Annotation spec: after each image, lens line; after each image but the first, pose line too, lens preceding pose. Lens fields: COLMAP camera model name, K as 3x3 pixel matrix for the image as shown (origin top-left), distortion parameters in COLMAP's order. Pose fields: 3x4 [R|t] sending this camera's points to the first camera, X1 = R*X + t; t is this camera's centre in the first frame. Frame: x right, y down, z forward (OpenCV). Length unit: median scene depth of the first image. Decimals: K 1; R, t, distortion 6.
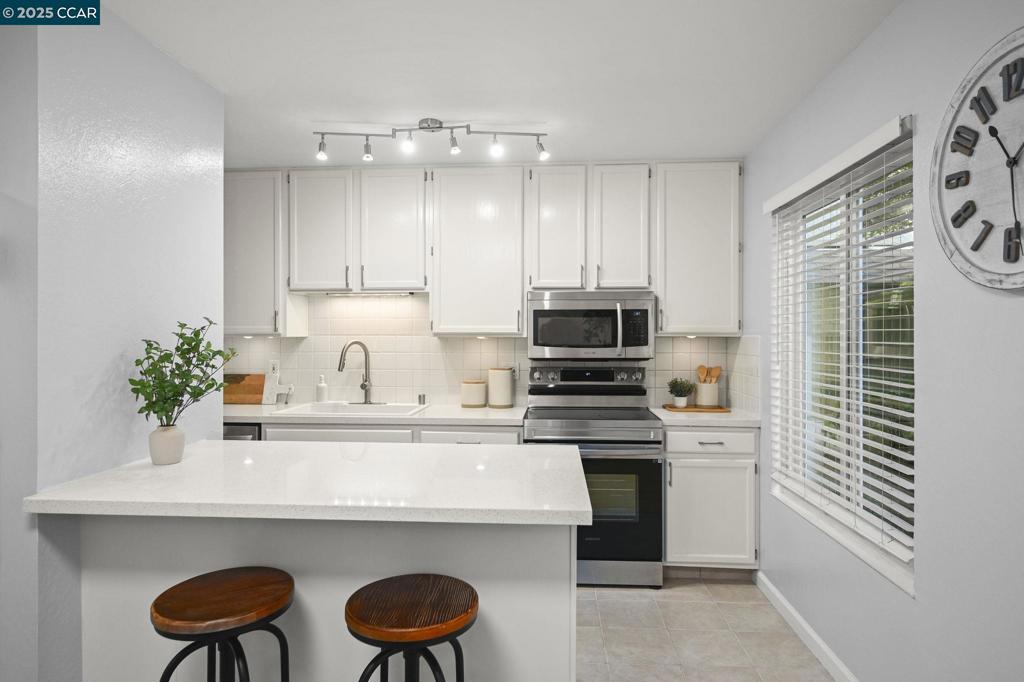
lens RADIAL K [[584.8, 0, 515.3], [0, 584.8, 336.8], [0, 0, 1]] dist [-0.000856, 0.000622]
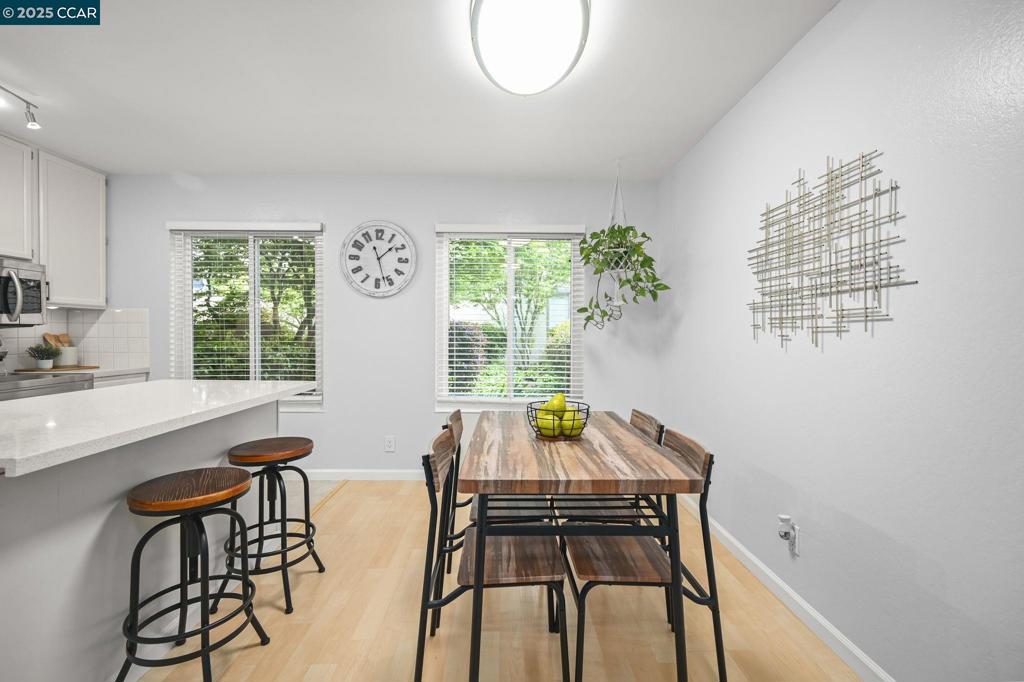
lens RADIAL K [[437.7, 0, 517.1], [0, 437.7, 338.0], [0, 0, 1]] dist [-0.001427, -0.000856]
pose [[-0.090388, -0.011310, 0.995842, -0.685970], [-0.004616, 0.999930, 0.010937, 0.049614], [-0.995896, -0.003608, -0.090434, 0.172720]]
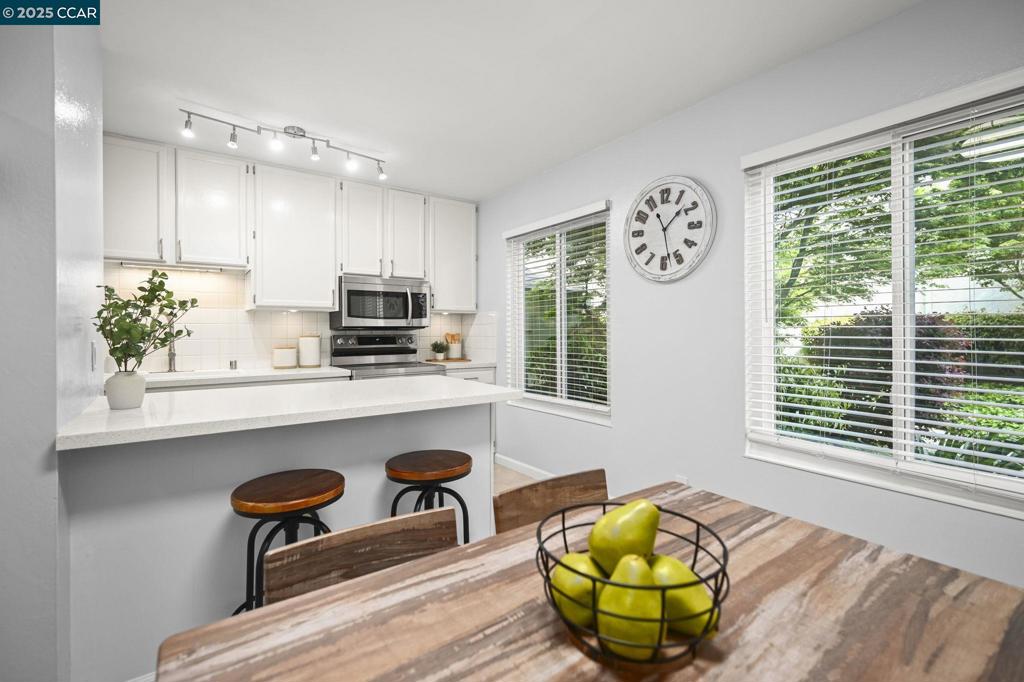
lens RADIAL K [[457.3, 0, 511.3], [0, 457.3, 332.9], [0, 0, 1]] dist [0.001174, -0.000103]
pose [[0.771295, -0.005743, 0.636452, -0.345250], [0.004475, 0.999984, 0.003600, 0.049963], [-0.636462, 0.000072, 0.771308, -0.028209]]
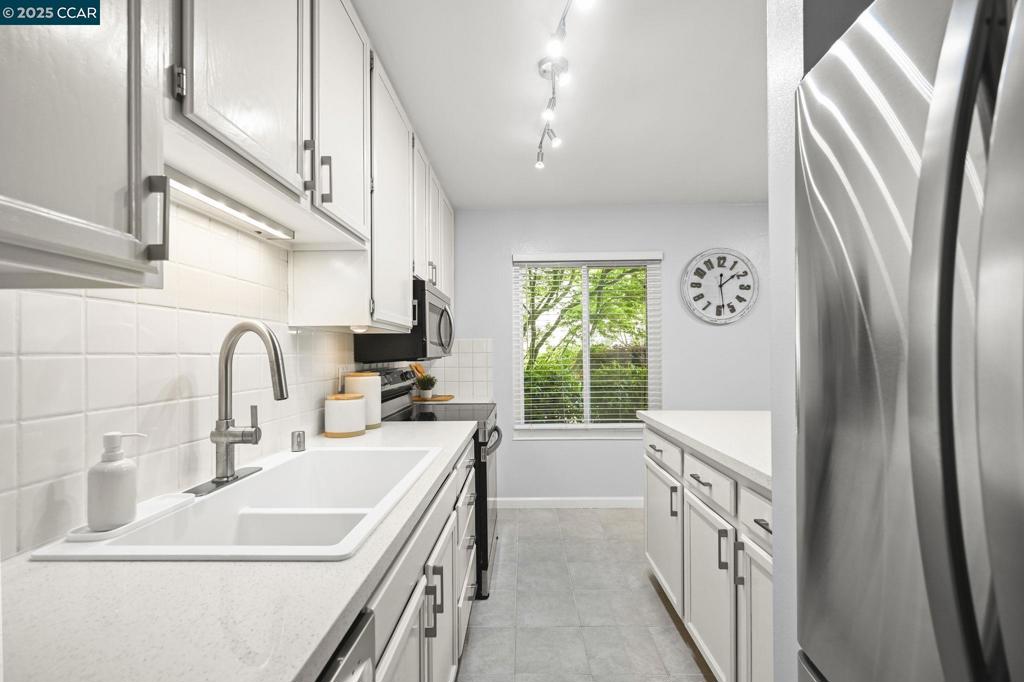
lens RADIAL K [[437.7, 0, 514.3], [0, 437.7, 348.5], [0, 0, 1]] dist [-0.001427, -0.000856]
pose [[-0.047963, 0.007396, 0.998822, -0.637385], [0.004944, 0.999962, -0.007167, 0.029121], [-0.998837, 0.004595, -0.047998, 0.917570]]
